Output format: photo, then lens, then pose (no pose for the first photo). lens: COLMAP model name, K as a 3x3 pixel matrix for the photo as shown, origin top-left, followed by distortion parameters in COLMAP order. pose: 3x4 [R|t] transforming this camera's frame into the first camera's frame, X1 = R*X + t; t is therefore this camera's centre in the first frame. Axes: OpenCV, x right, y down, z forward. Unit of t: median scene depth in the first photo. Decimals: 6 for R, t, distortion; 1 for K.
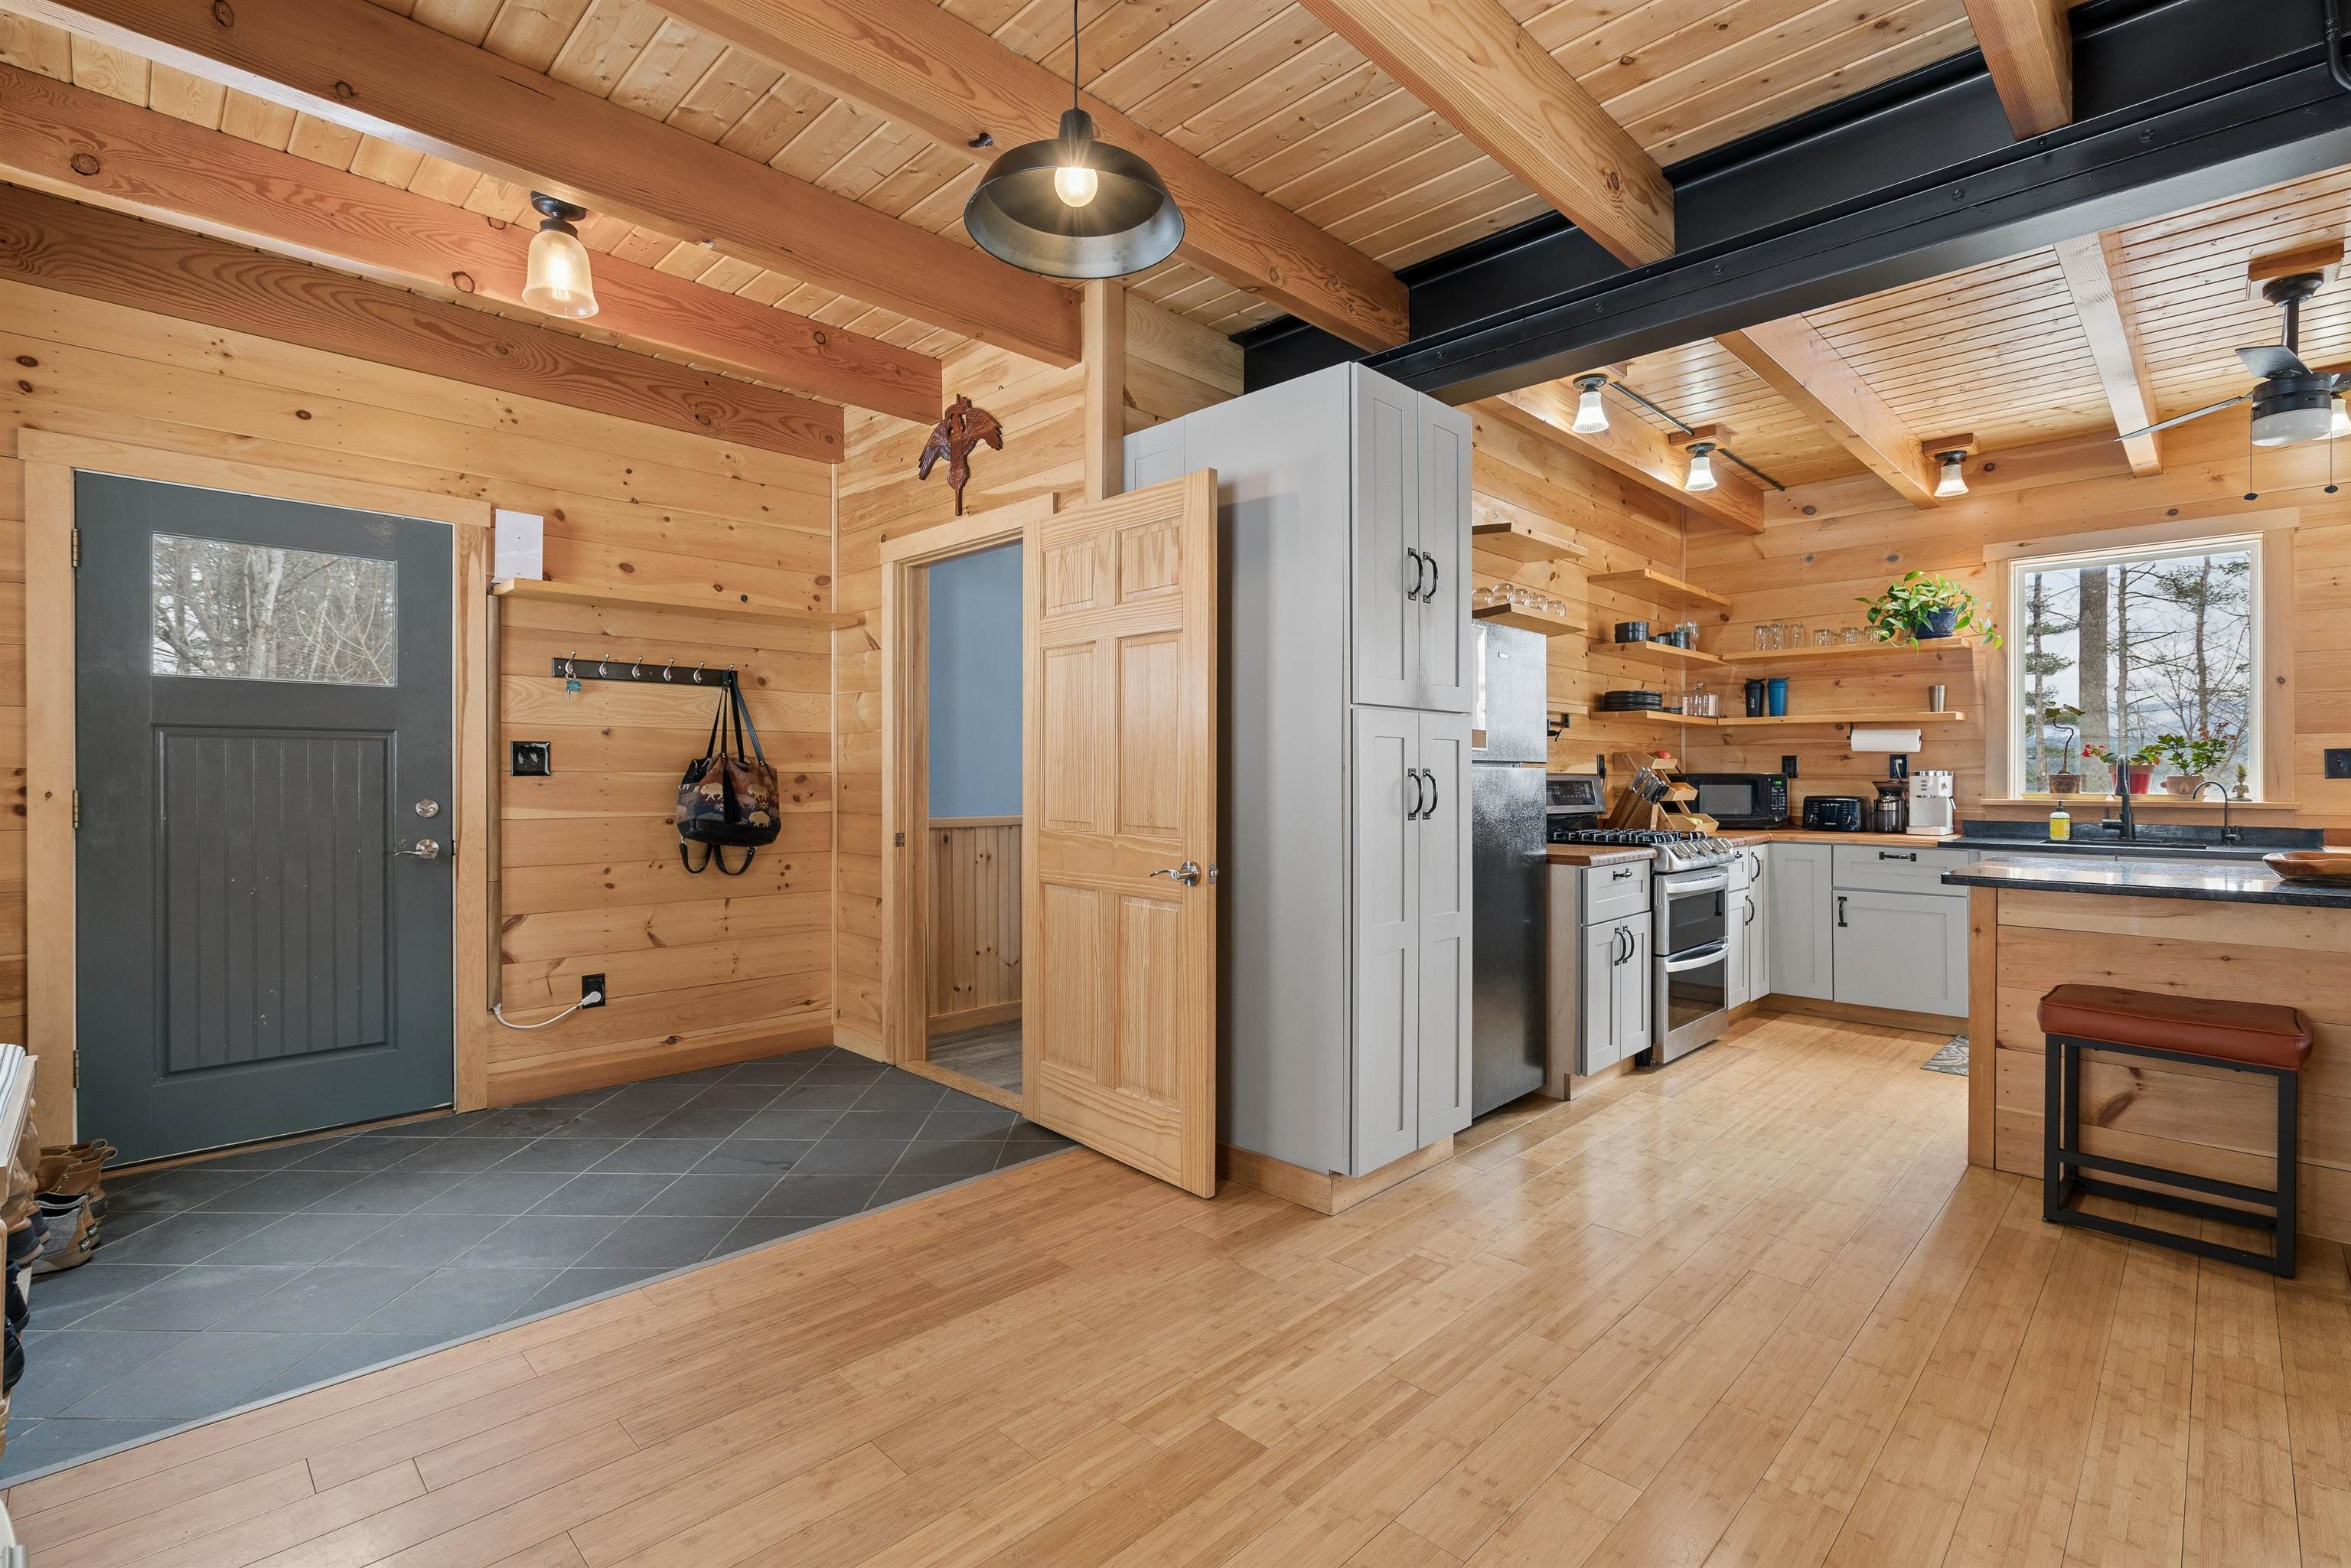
lens RADIAL K [[1076.4, 0, 1172.5], [0, 1076.4, 777.0], [0, 0, 1]] dist [-0.007960, 0.004857]
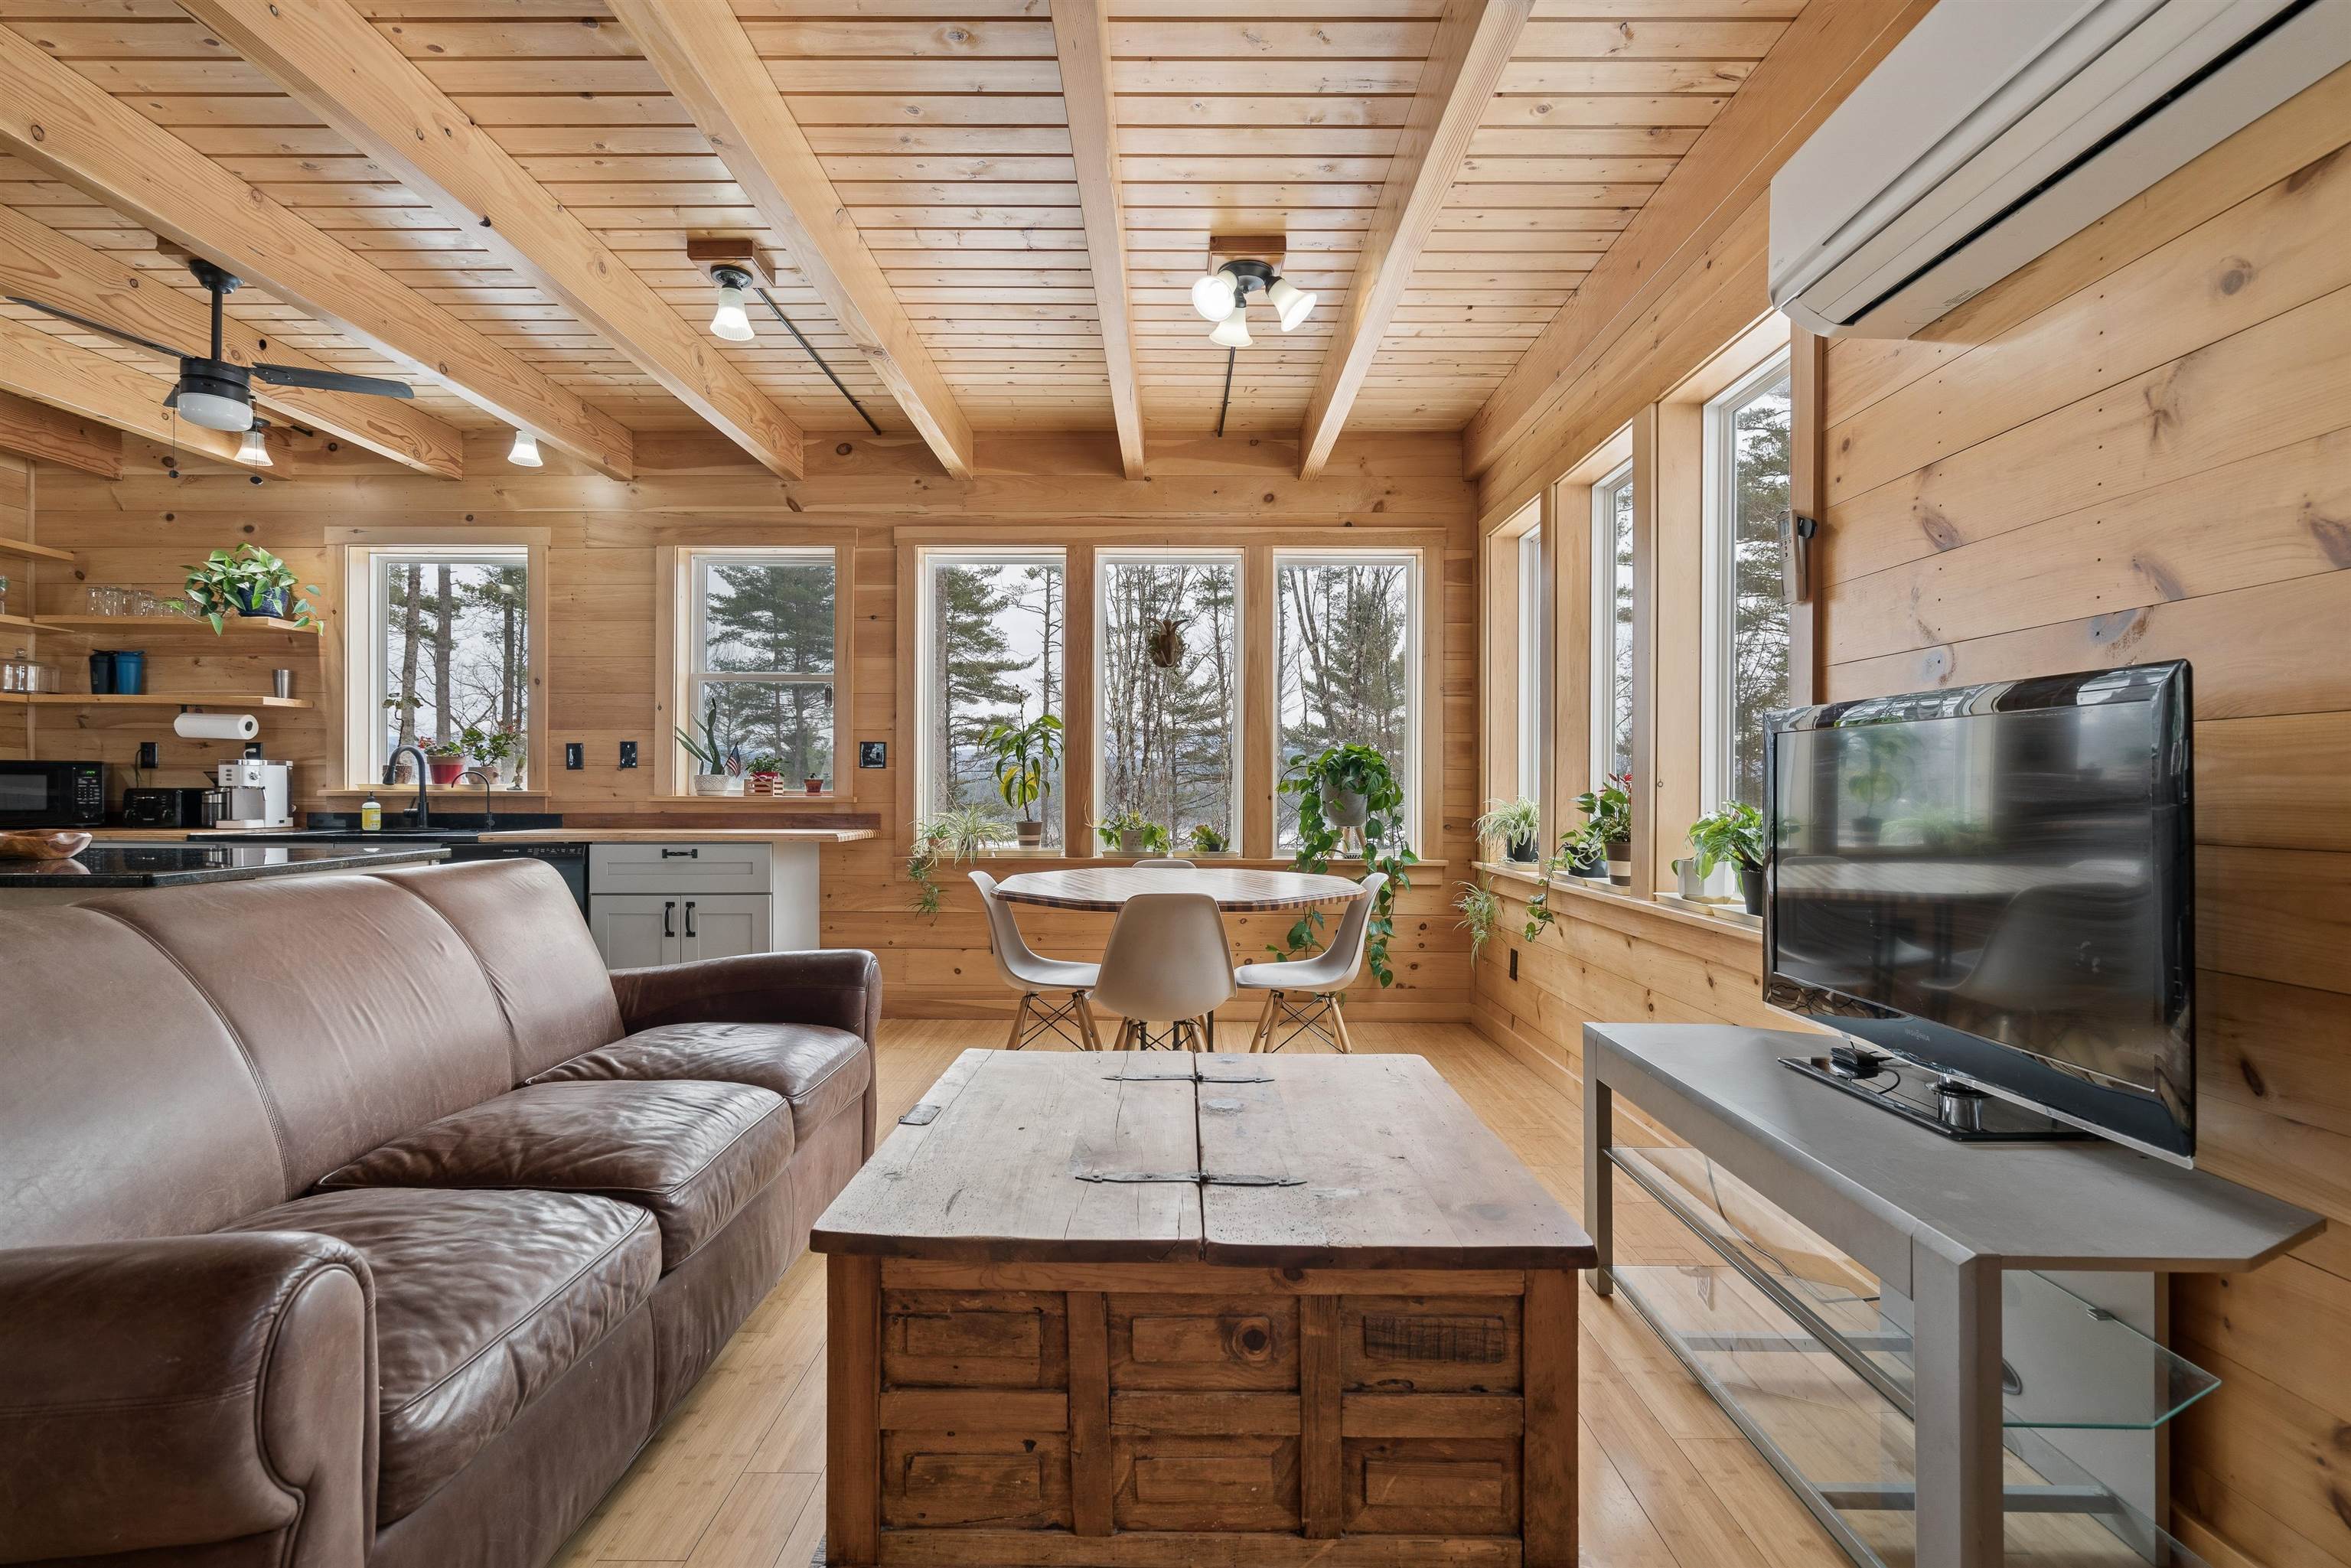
lens RADIAL K [[1076.4, 0, 1166.9], [0, 1076.4, 796.0], [0, 0, 1]] dist [-0.007960, 0.004857]
pose [[0.712242, -0.003509, 0.701925, 0.091080], [-0.003784, 0.999954, 0.008839, 0.002149], [-0.701924, -0.008952, 0.712196, -0.032701]]
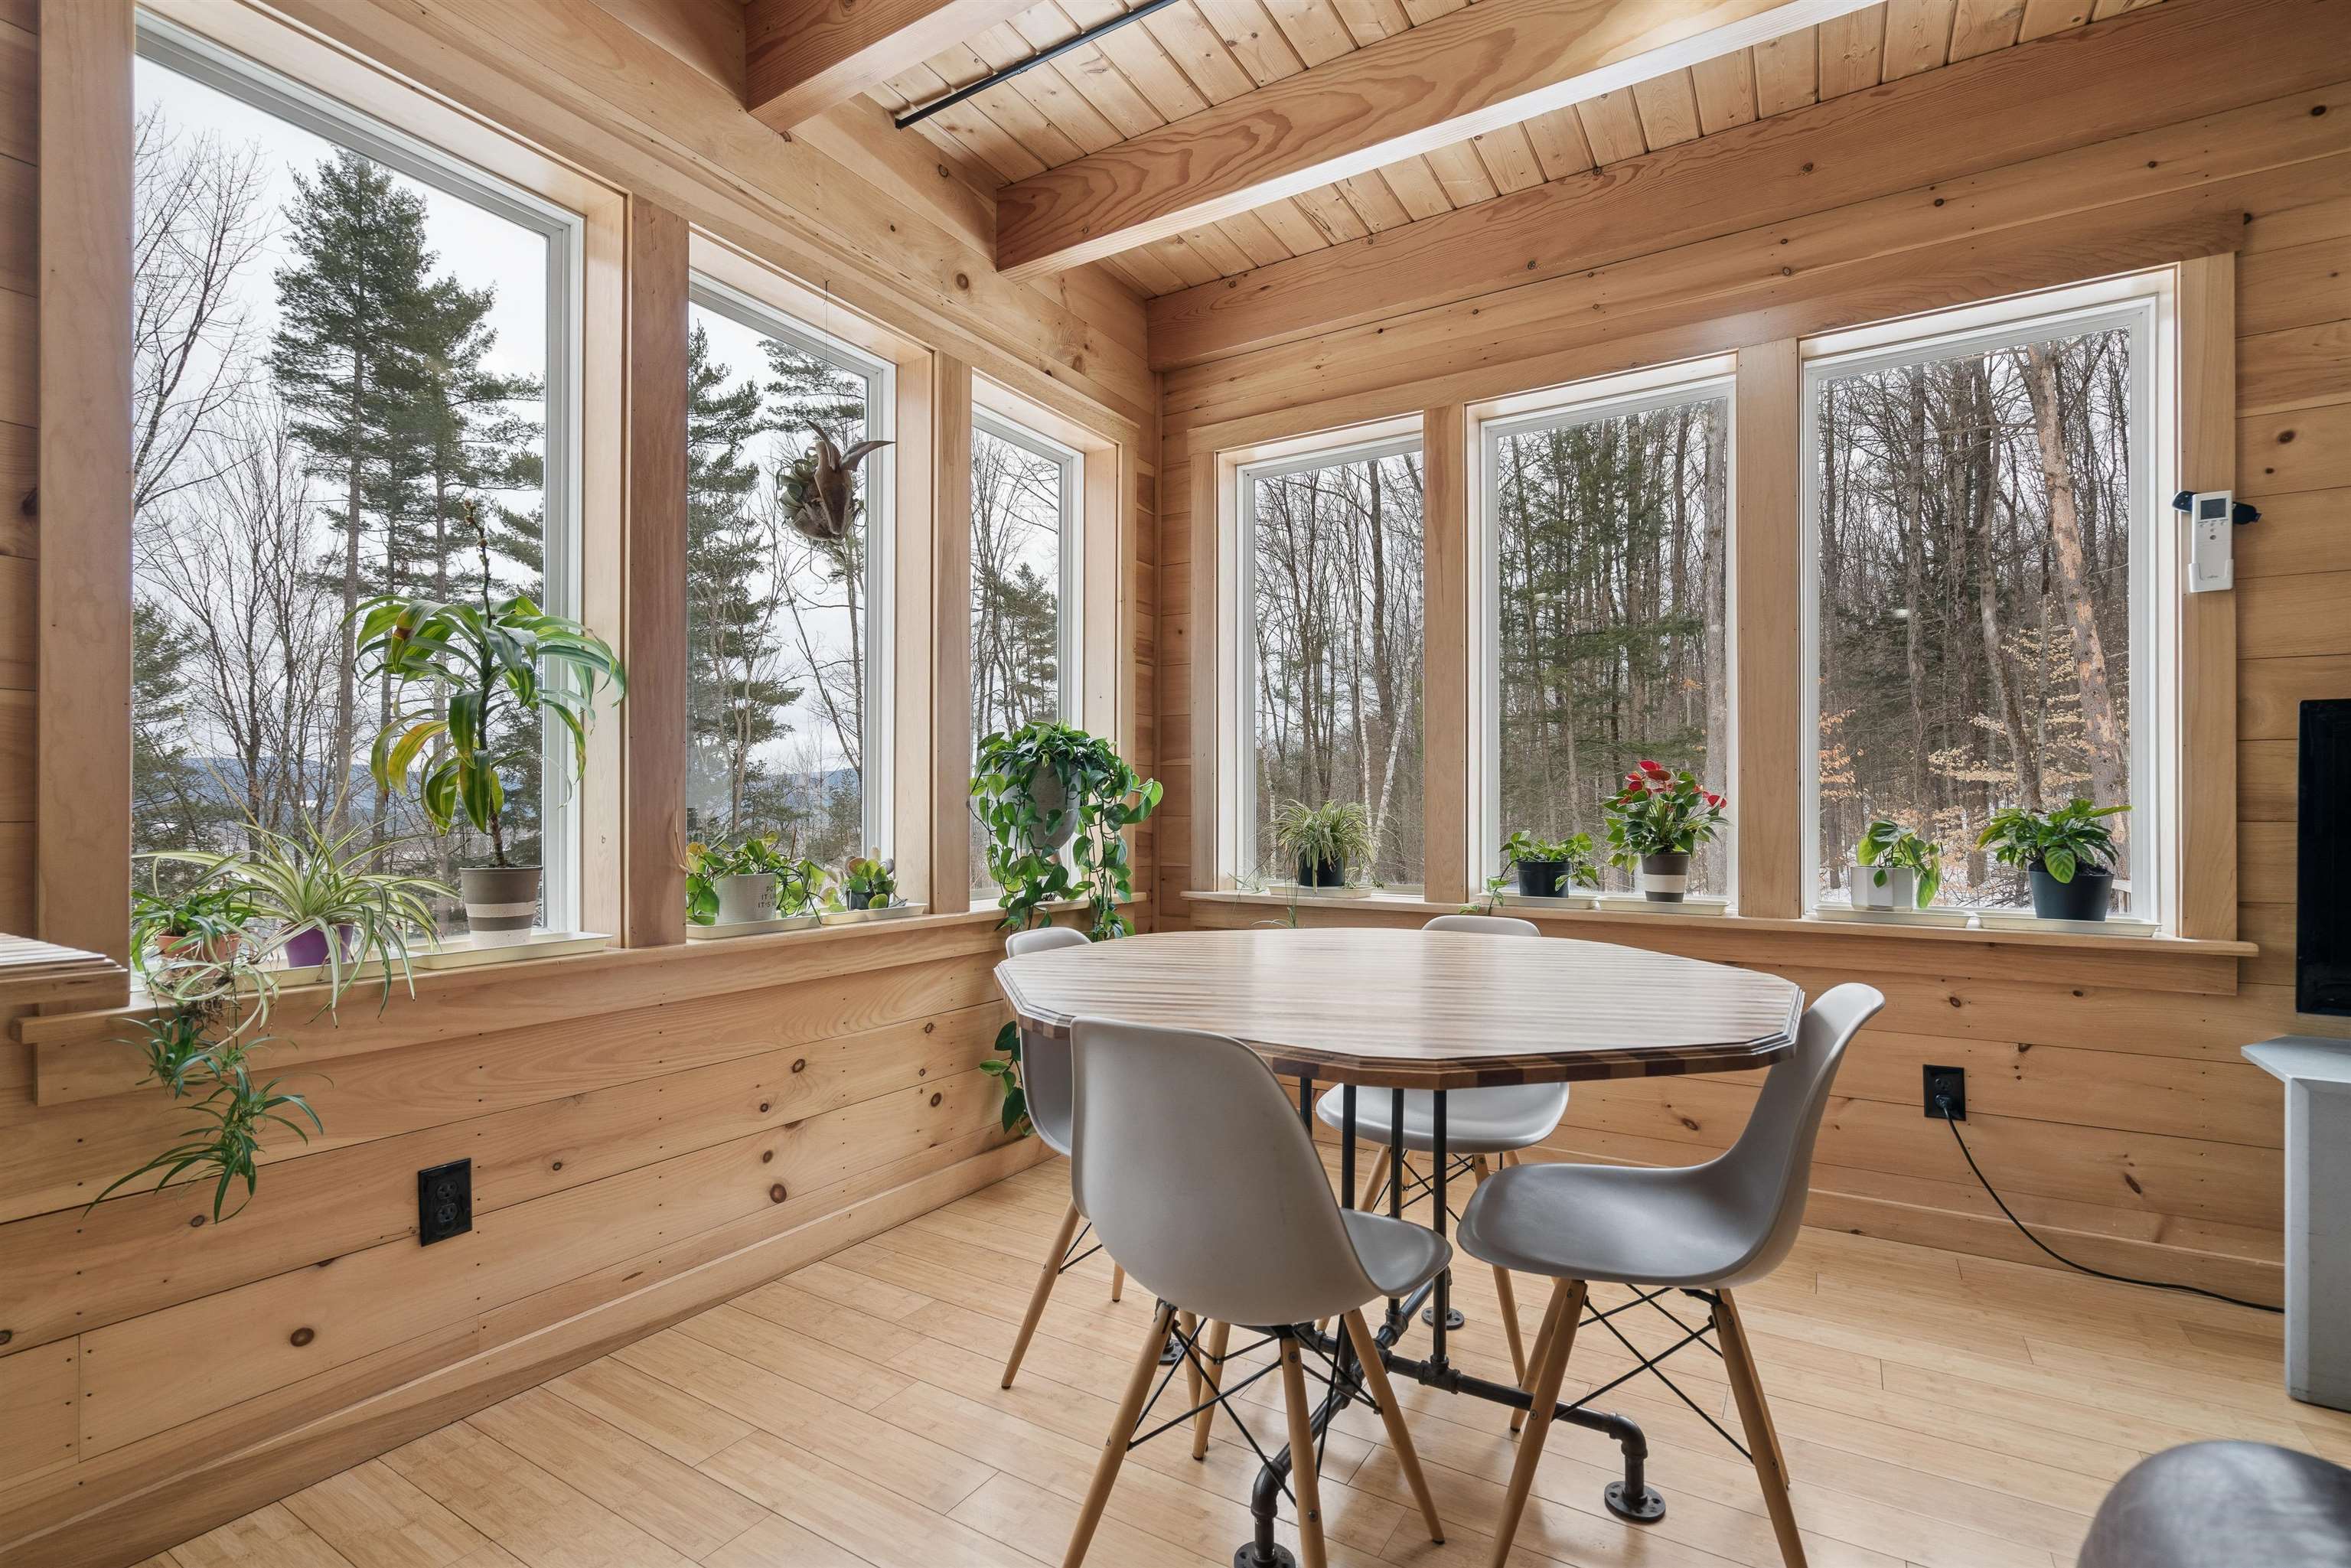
lens RADIAL K [[1076.4, 0, 1162.8], [0, 1076.4, 807.6], [0, 0, 1]] dist [-0.007960, 0.004857]
pose [[-0.226957, -0.001049, 0.973904, 0.118052], [-0.003231, 0.999995, 0.000324, 0.003705], [-0.973900, -0.003073, -0.226959, 0.062854]]
